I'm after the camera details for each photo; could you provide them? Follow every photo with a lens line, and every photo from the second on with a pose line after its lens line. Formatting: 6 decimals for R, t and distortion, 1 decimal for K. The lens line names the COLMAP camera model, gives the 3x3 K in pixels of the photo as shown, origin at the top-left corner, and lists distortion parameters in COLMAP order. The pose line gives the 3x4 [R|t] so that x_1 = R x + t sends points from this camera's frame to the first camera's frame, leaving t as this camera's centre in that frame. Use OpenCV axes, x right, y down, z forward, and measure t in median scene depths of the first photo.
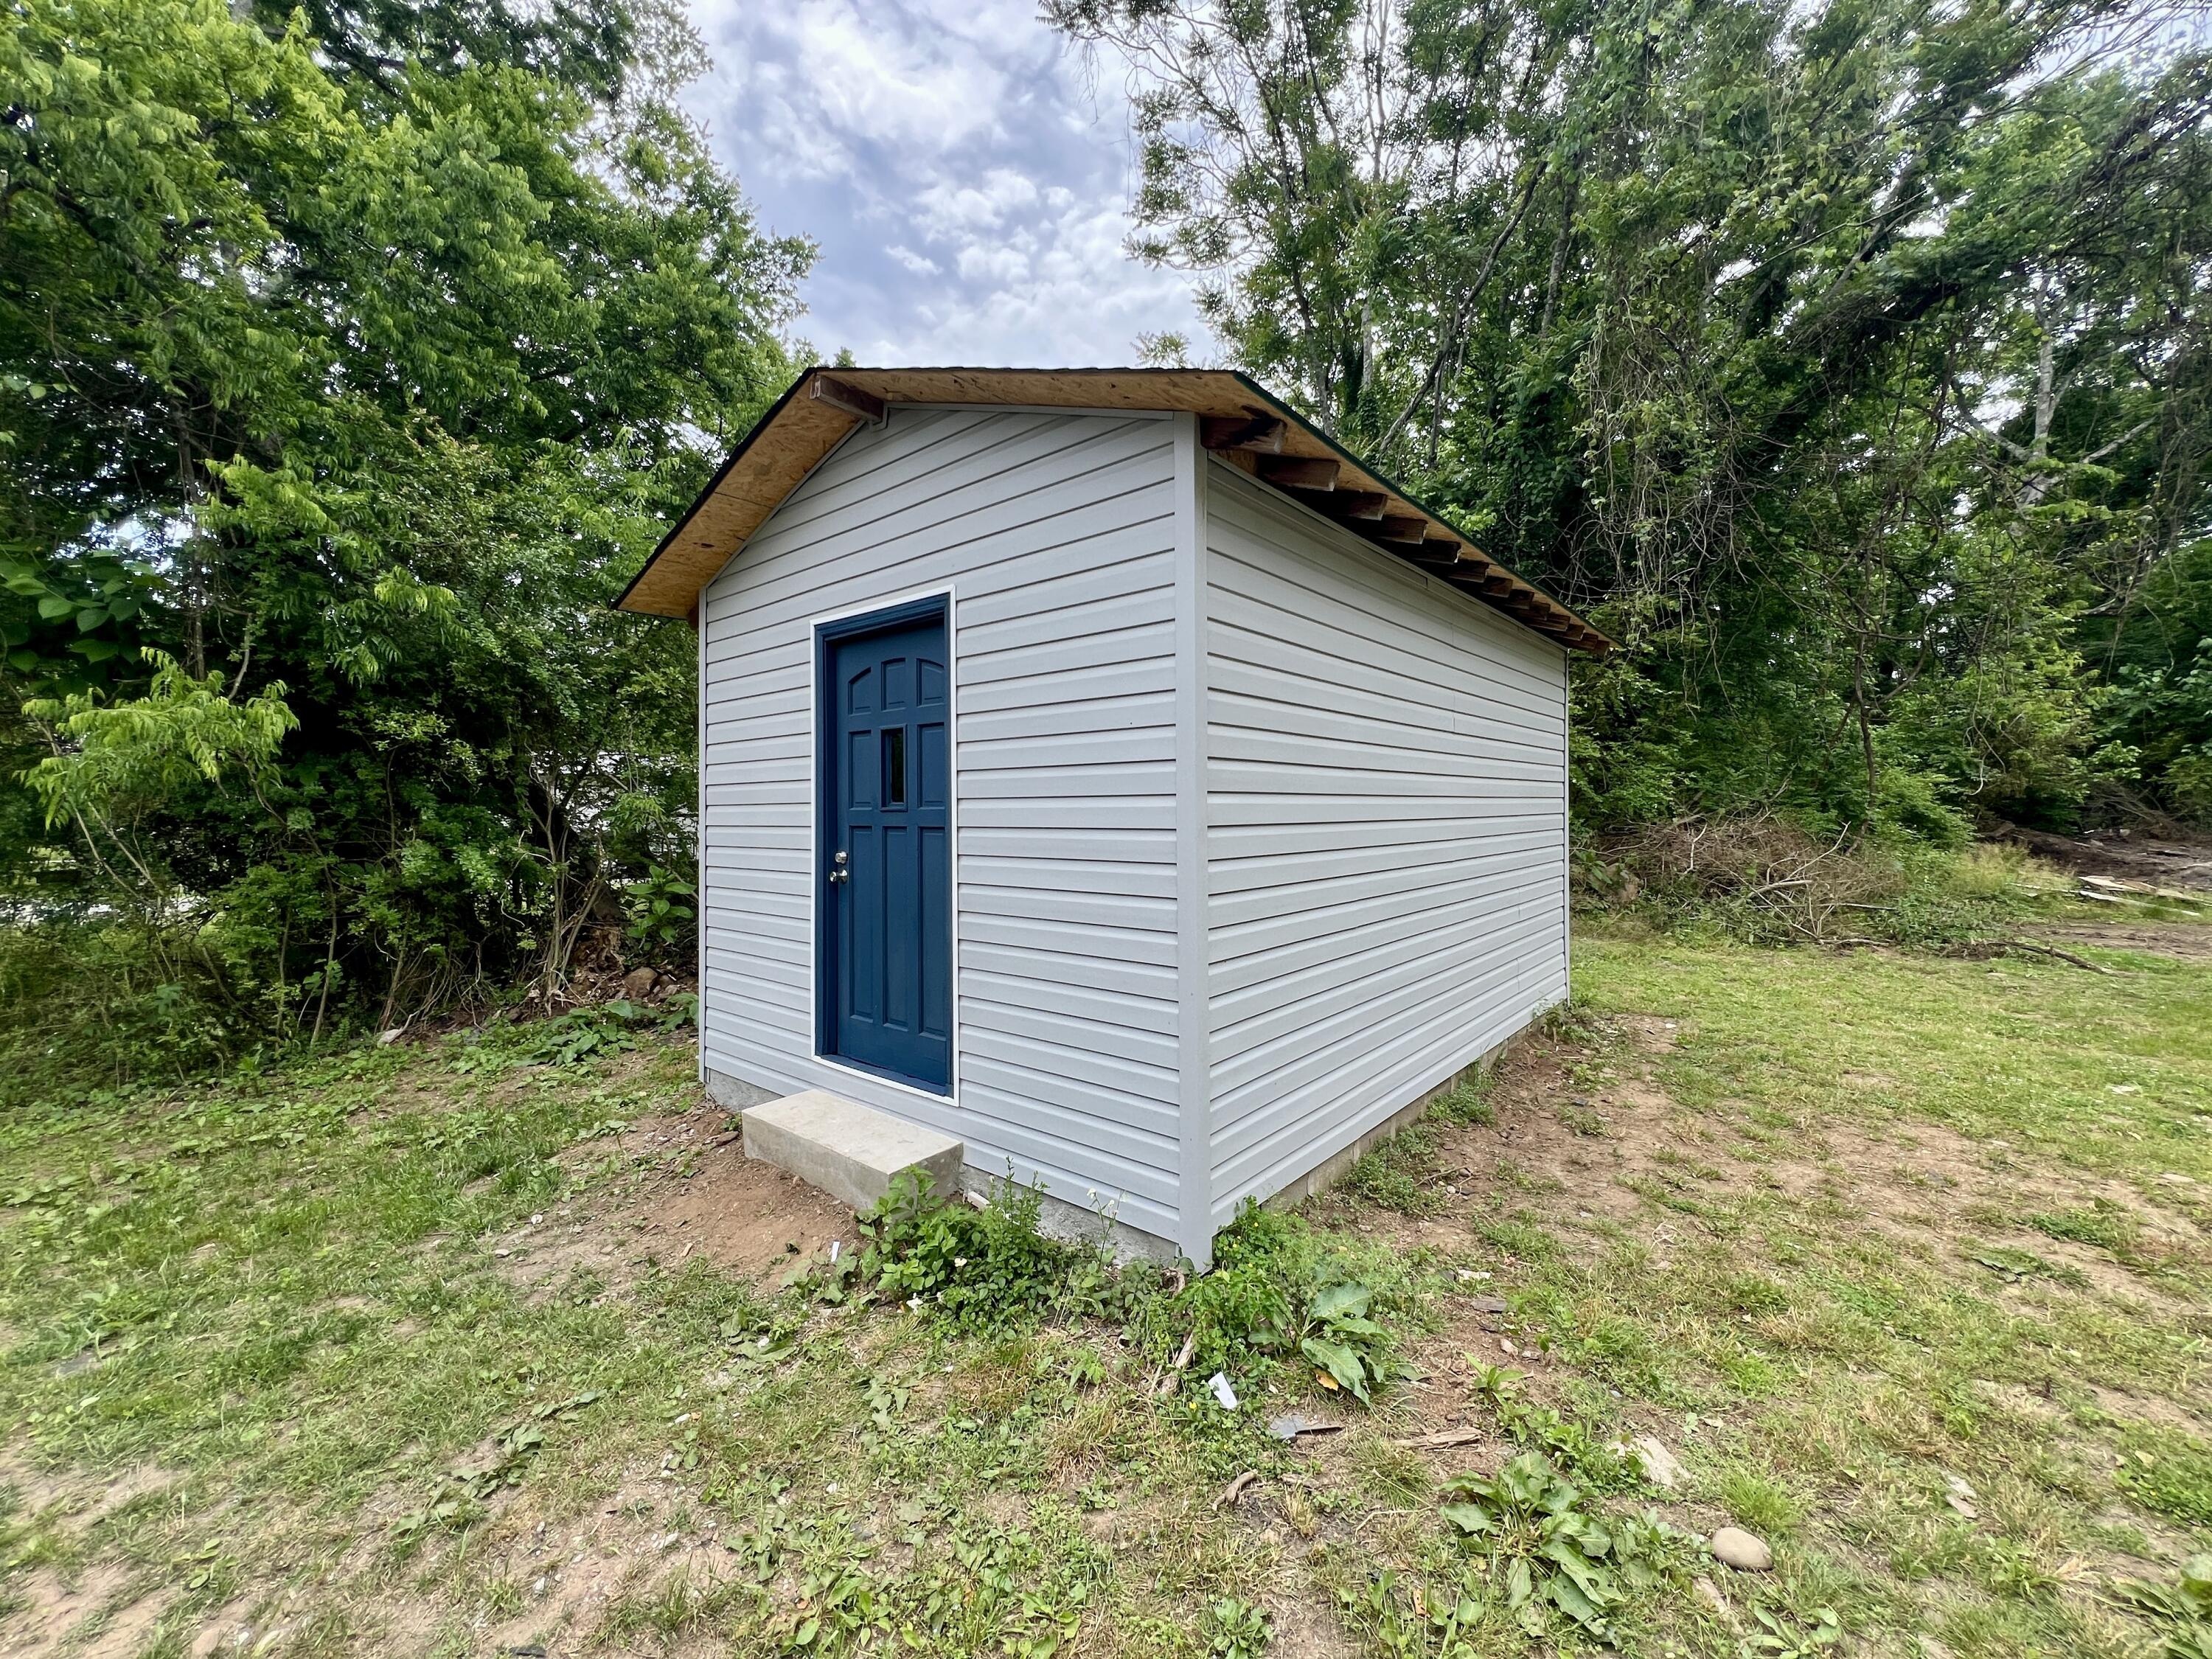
lens RADIAL K [[882.0, 0, 1100.1], [0, 882.0, 828.0], [0, 0, 1]] dist [-0.001986, 0.000158]
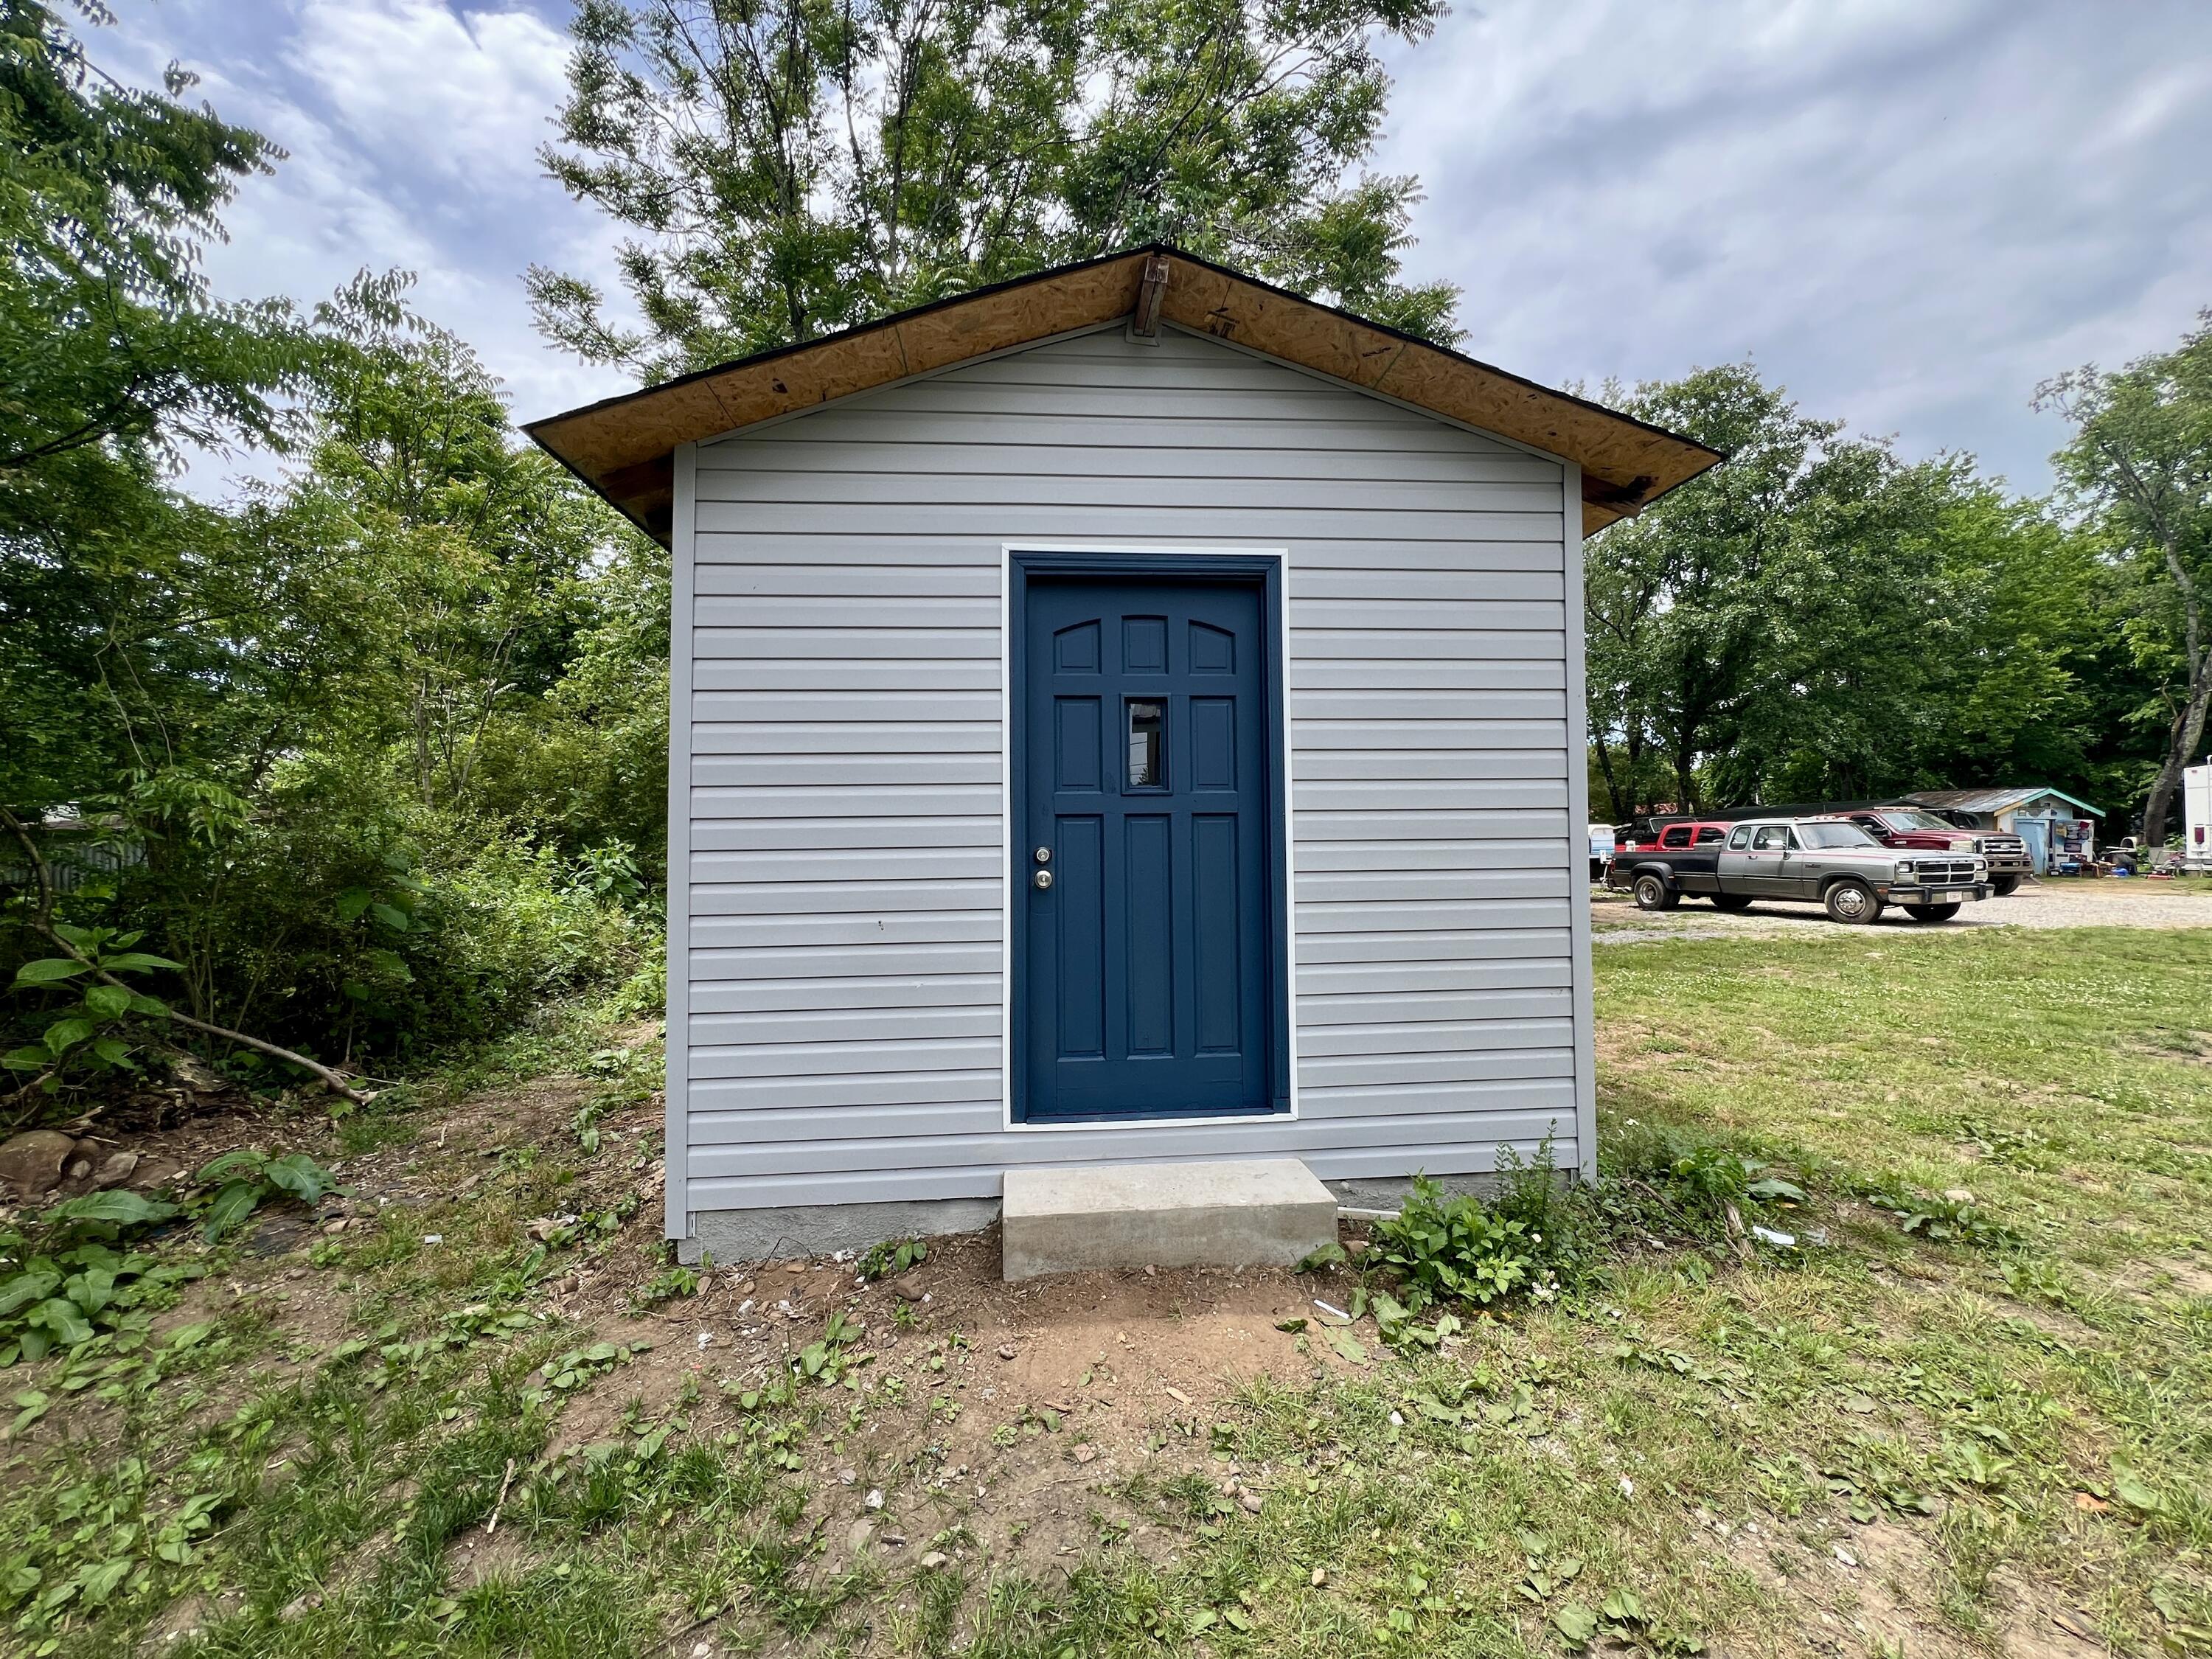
lens RADIAL K [[882.0, 0, 1100.1], [0, 882.0, 828.0], [0, 0, 1]] dist [-0.001986, 0.000158]
pose [[0.708302, 0.012754, 0.705794, -0.802590], [0.024275, 0.998805, -0.042411, 0.043520], [-0.705492, 0.047173, 0.707146, 0.416697]]
